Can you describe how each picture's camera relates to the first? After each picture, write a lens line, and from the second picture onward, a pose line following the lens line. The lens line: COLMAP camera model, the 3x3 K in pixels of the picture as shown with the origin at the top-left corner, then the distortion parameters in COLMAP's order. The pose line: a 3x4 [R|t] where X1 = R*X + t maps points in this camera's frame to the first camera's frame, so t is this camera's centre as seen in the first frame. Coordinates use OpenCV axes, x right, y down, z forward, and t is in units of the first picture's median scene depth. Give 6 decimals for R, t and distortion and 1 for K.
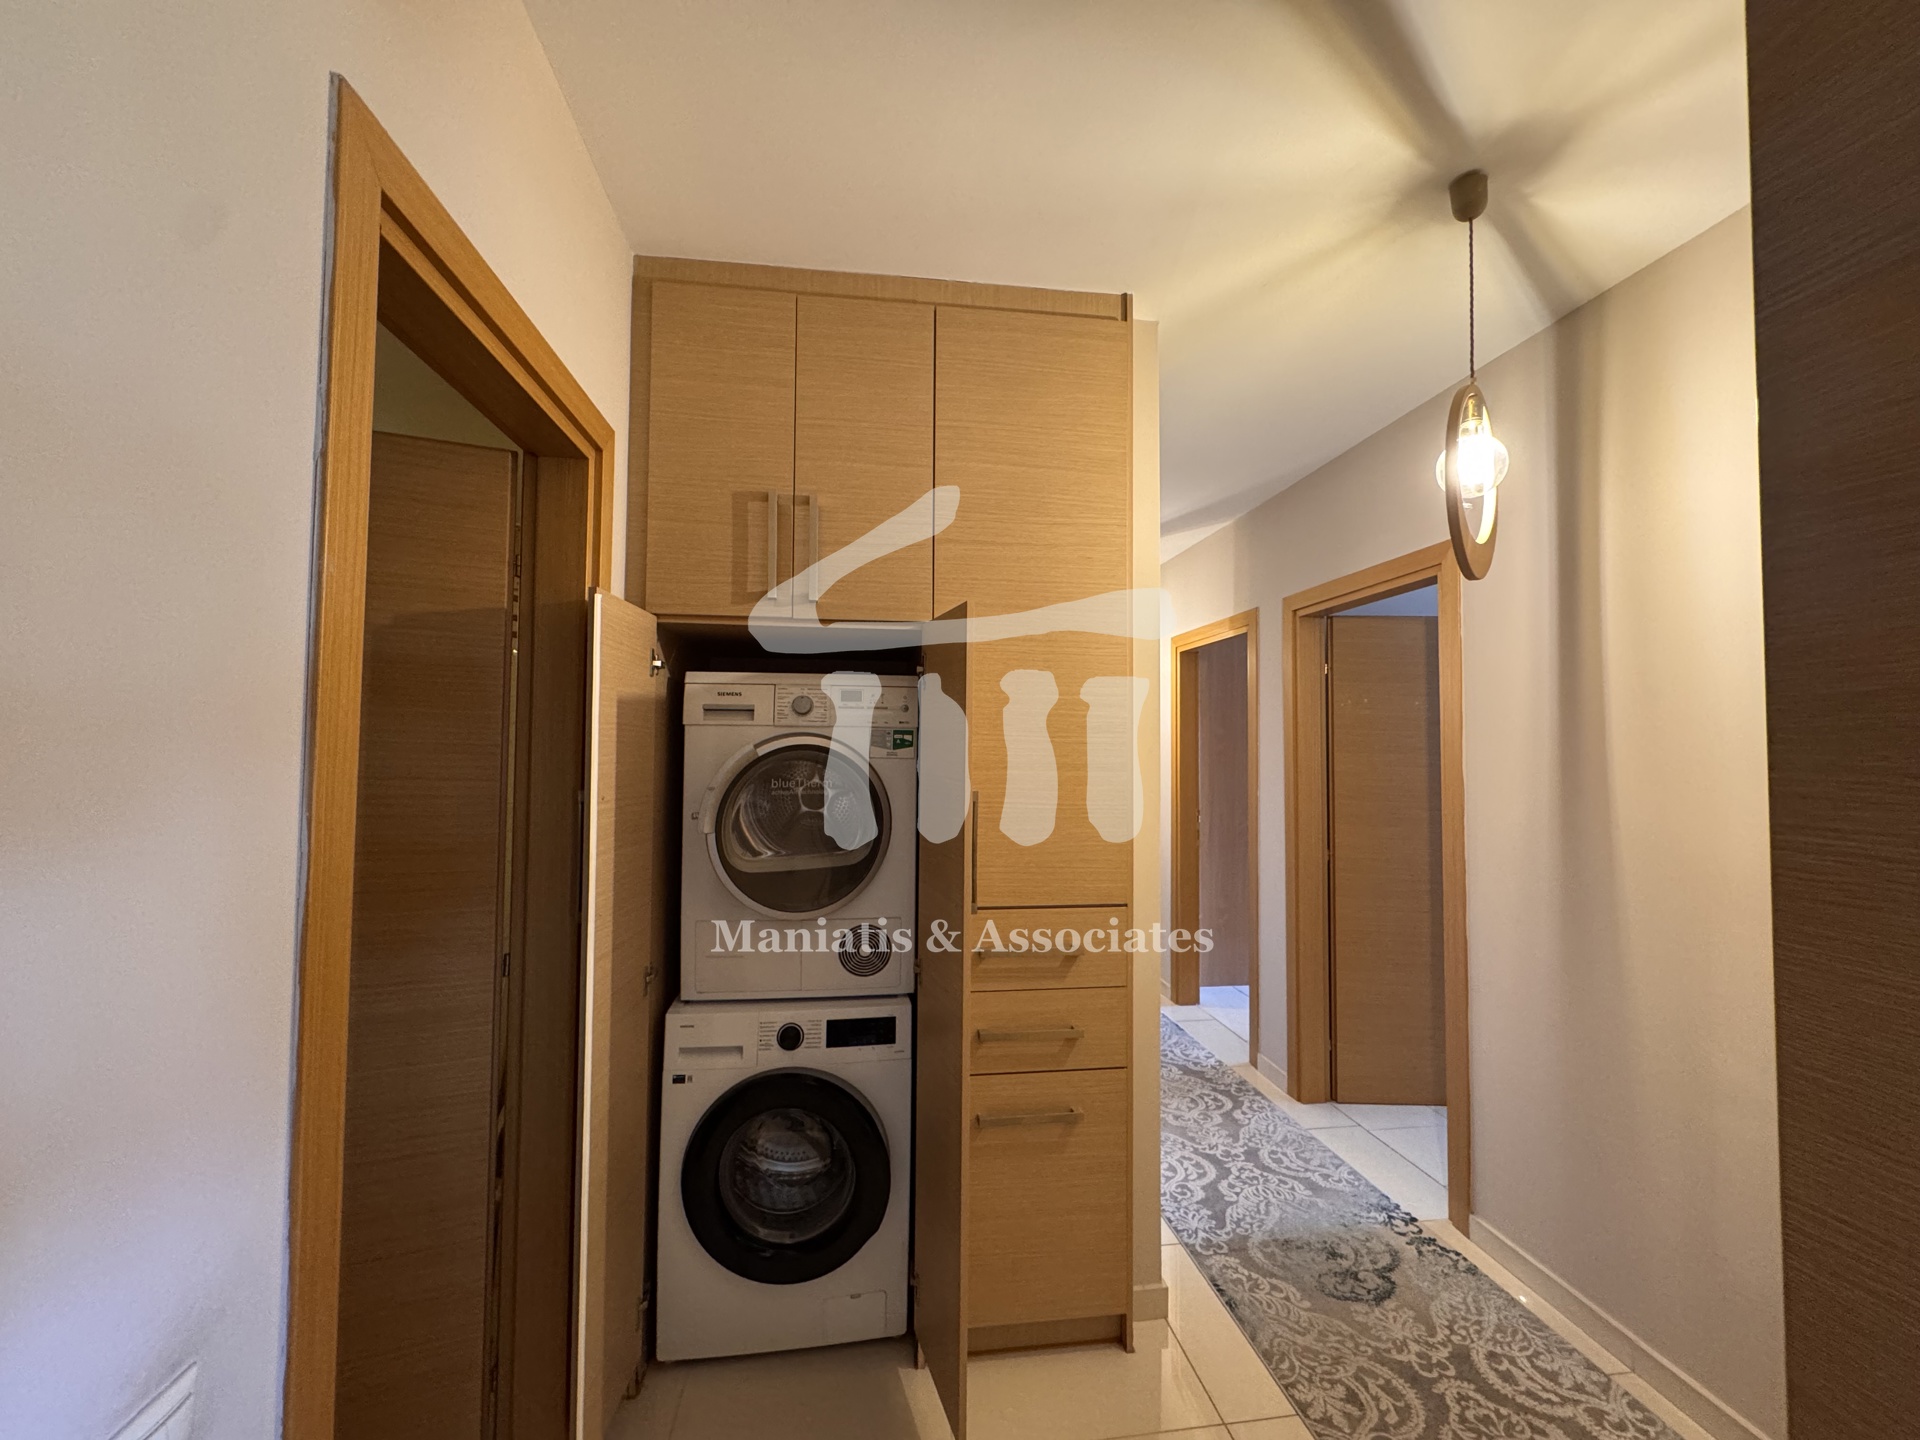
lens RADIAL K [[769.2, 0, 960.0], [0, 769.2, 720.0], [0, 0, 1]] dist [-0.001679, 0.000298]
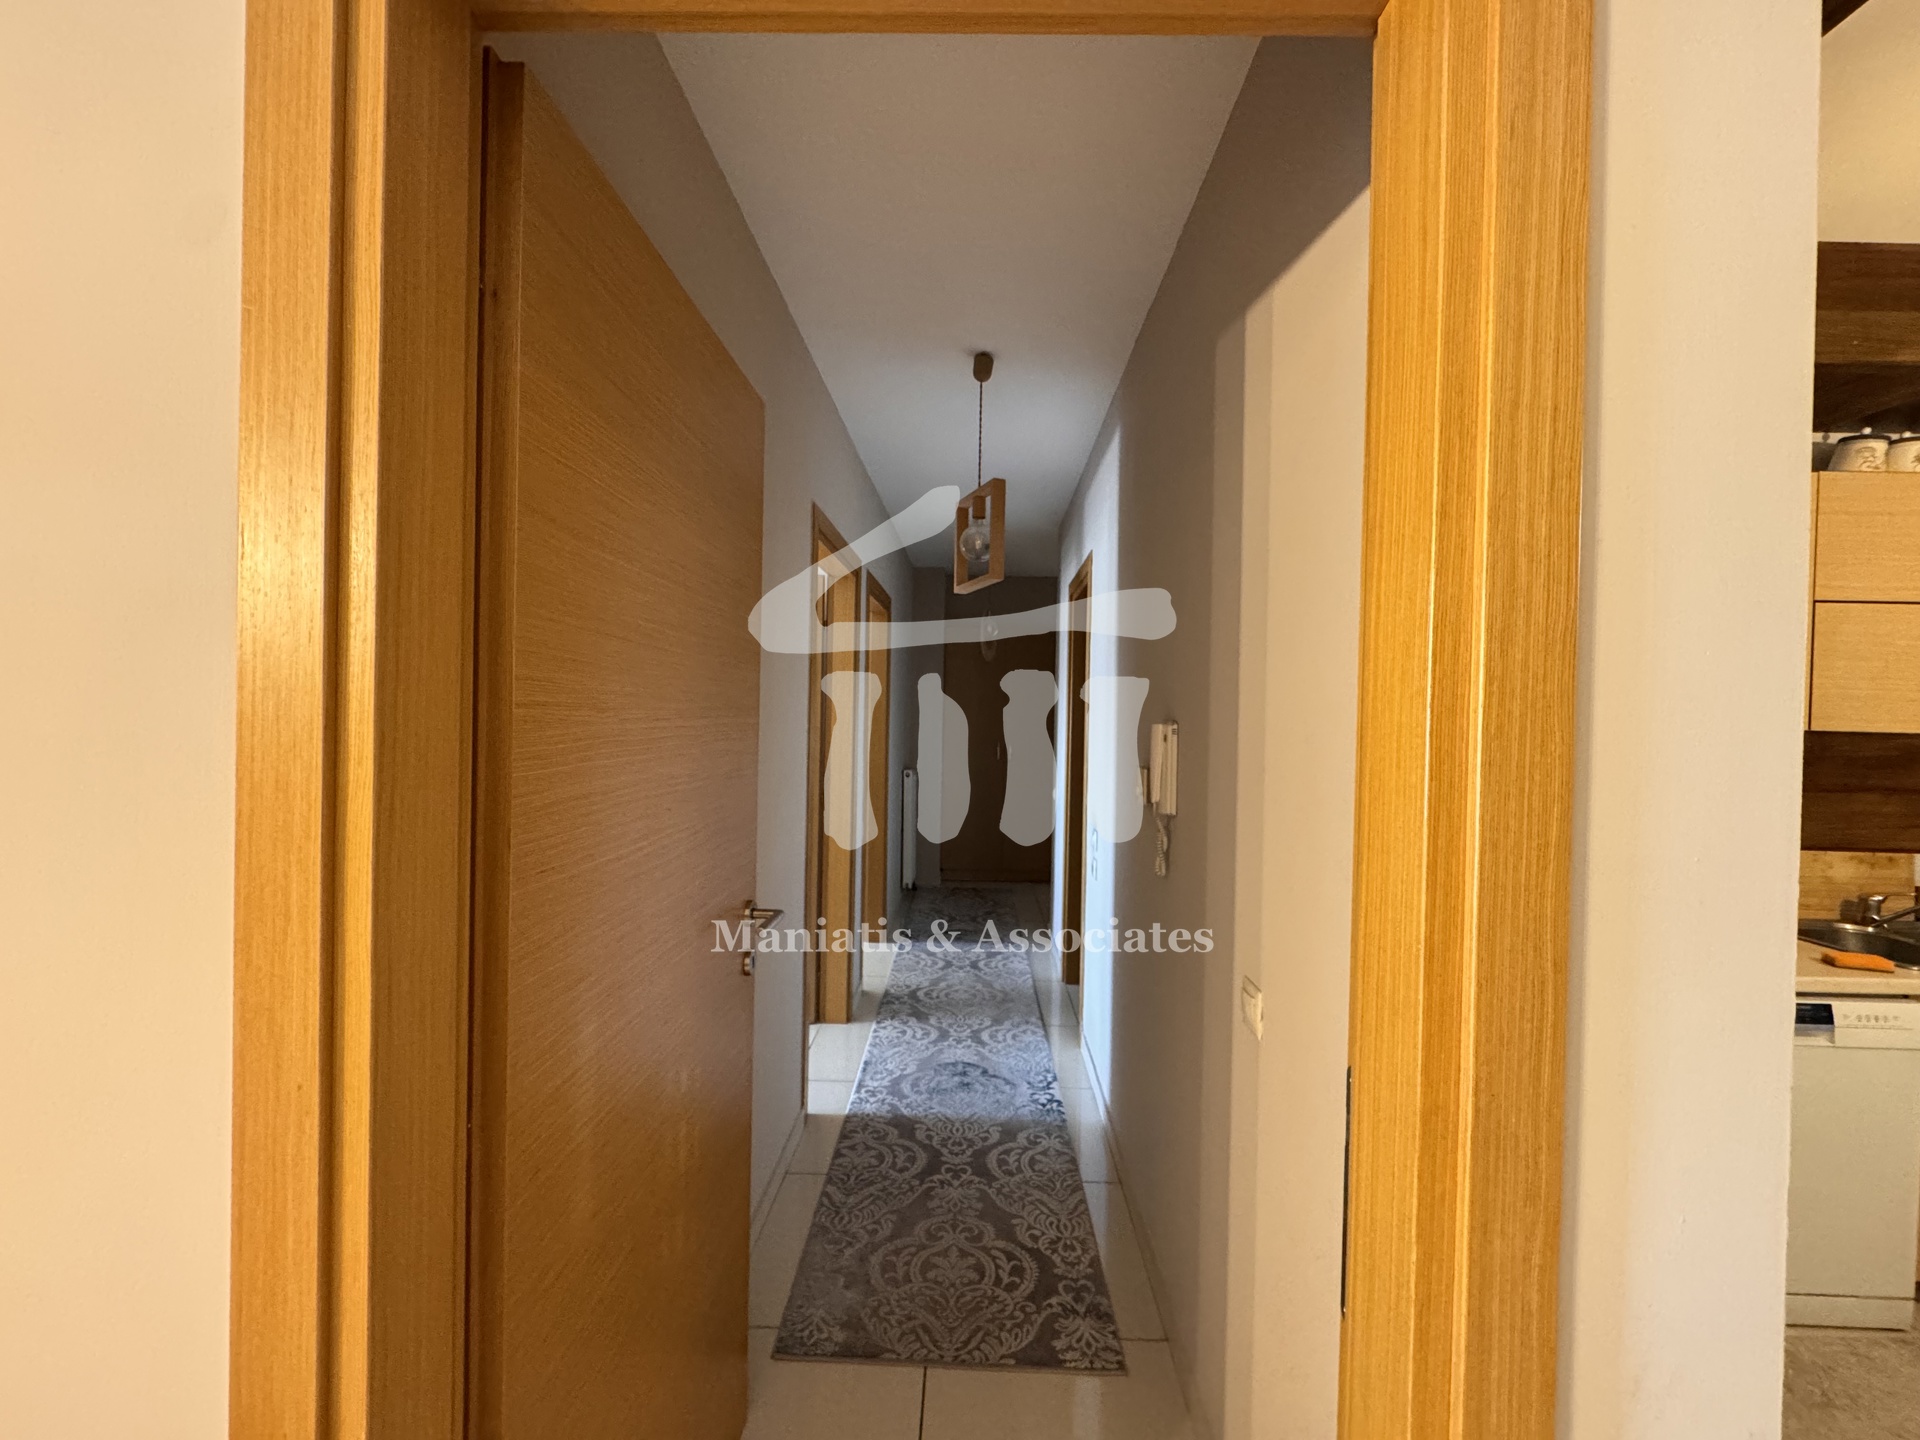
lens RADIAL K [[769.2, 0, 960.0], [0, 769.2, 720.0], [0, 0, 1]] dist [-0.001679, 0.000298]
pose [[-0.985701, -0.026735, 0.166367, 0.093911], [-0.031455, 0.999172, -0.025804, 0.091903], [-0.165540, -0.030668, -0.985726, 2.235963]]
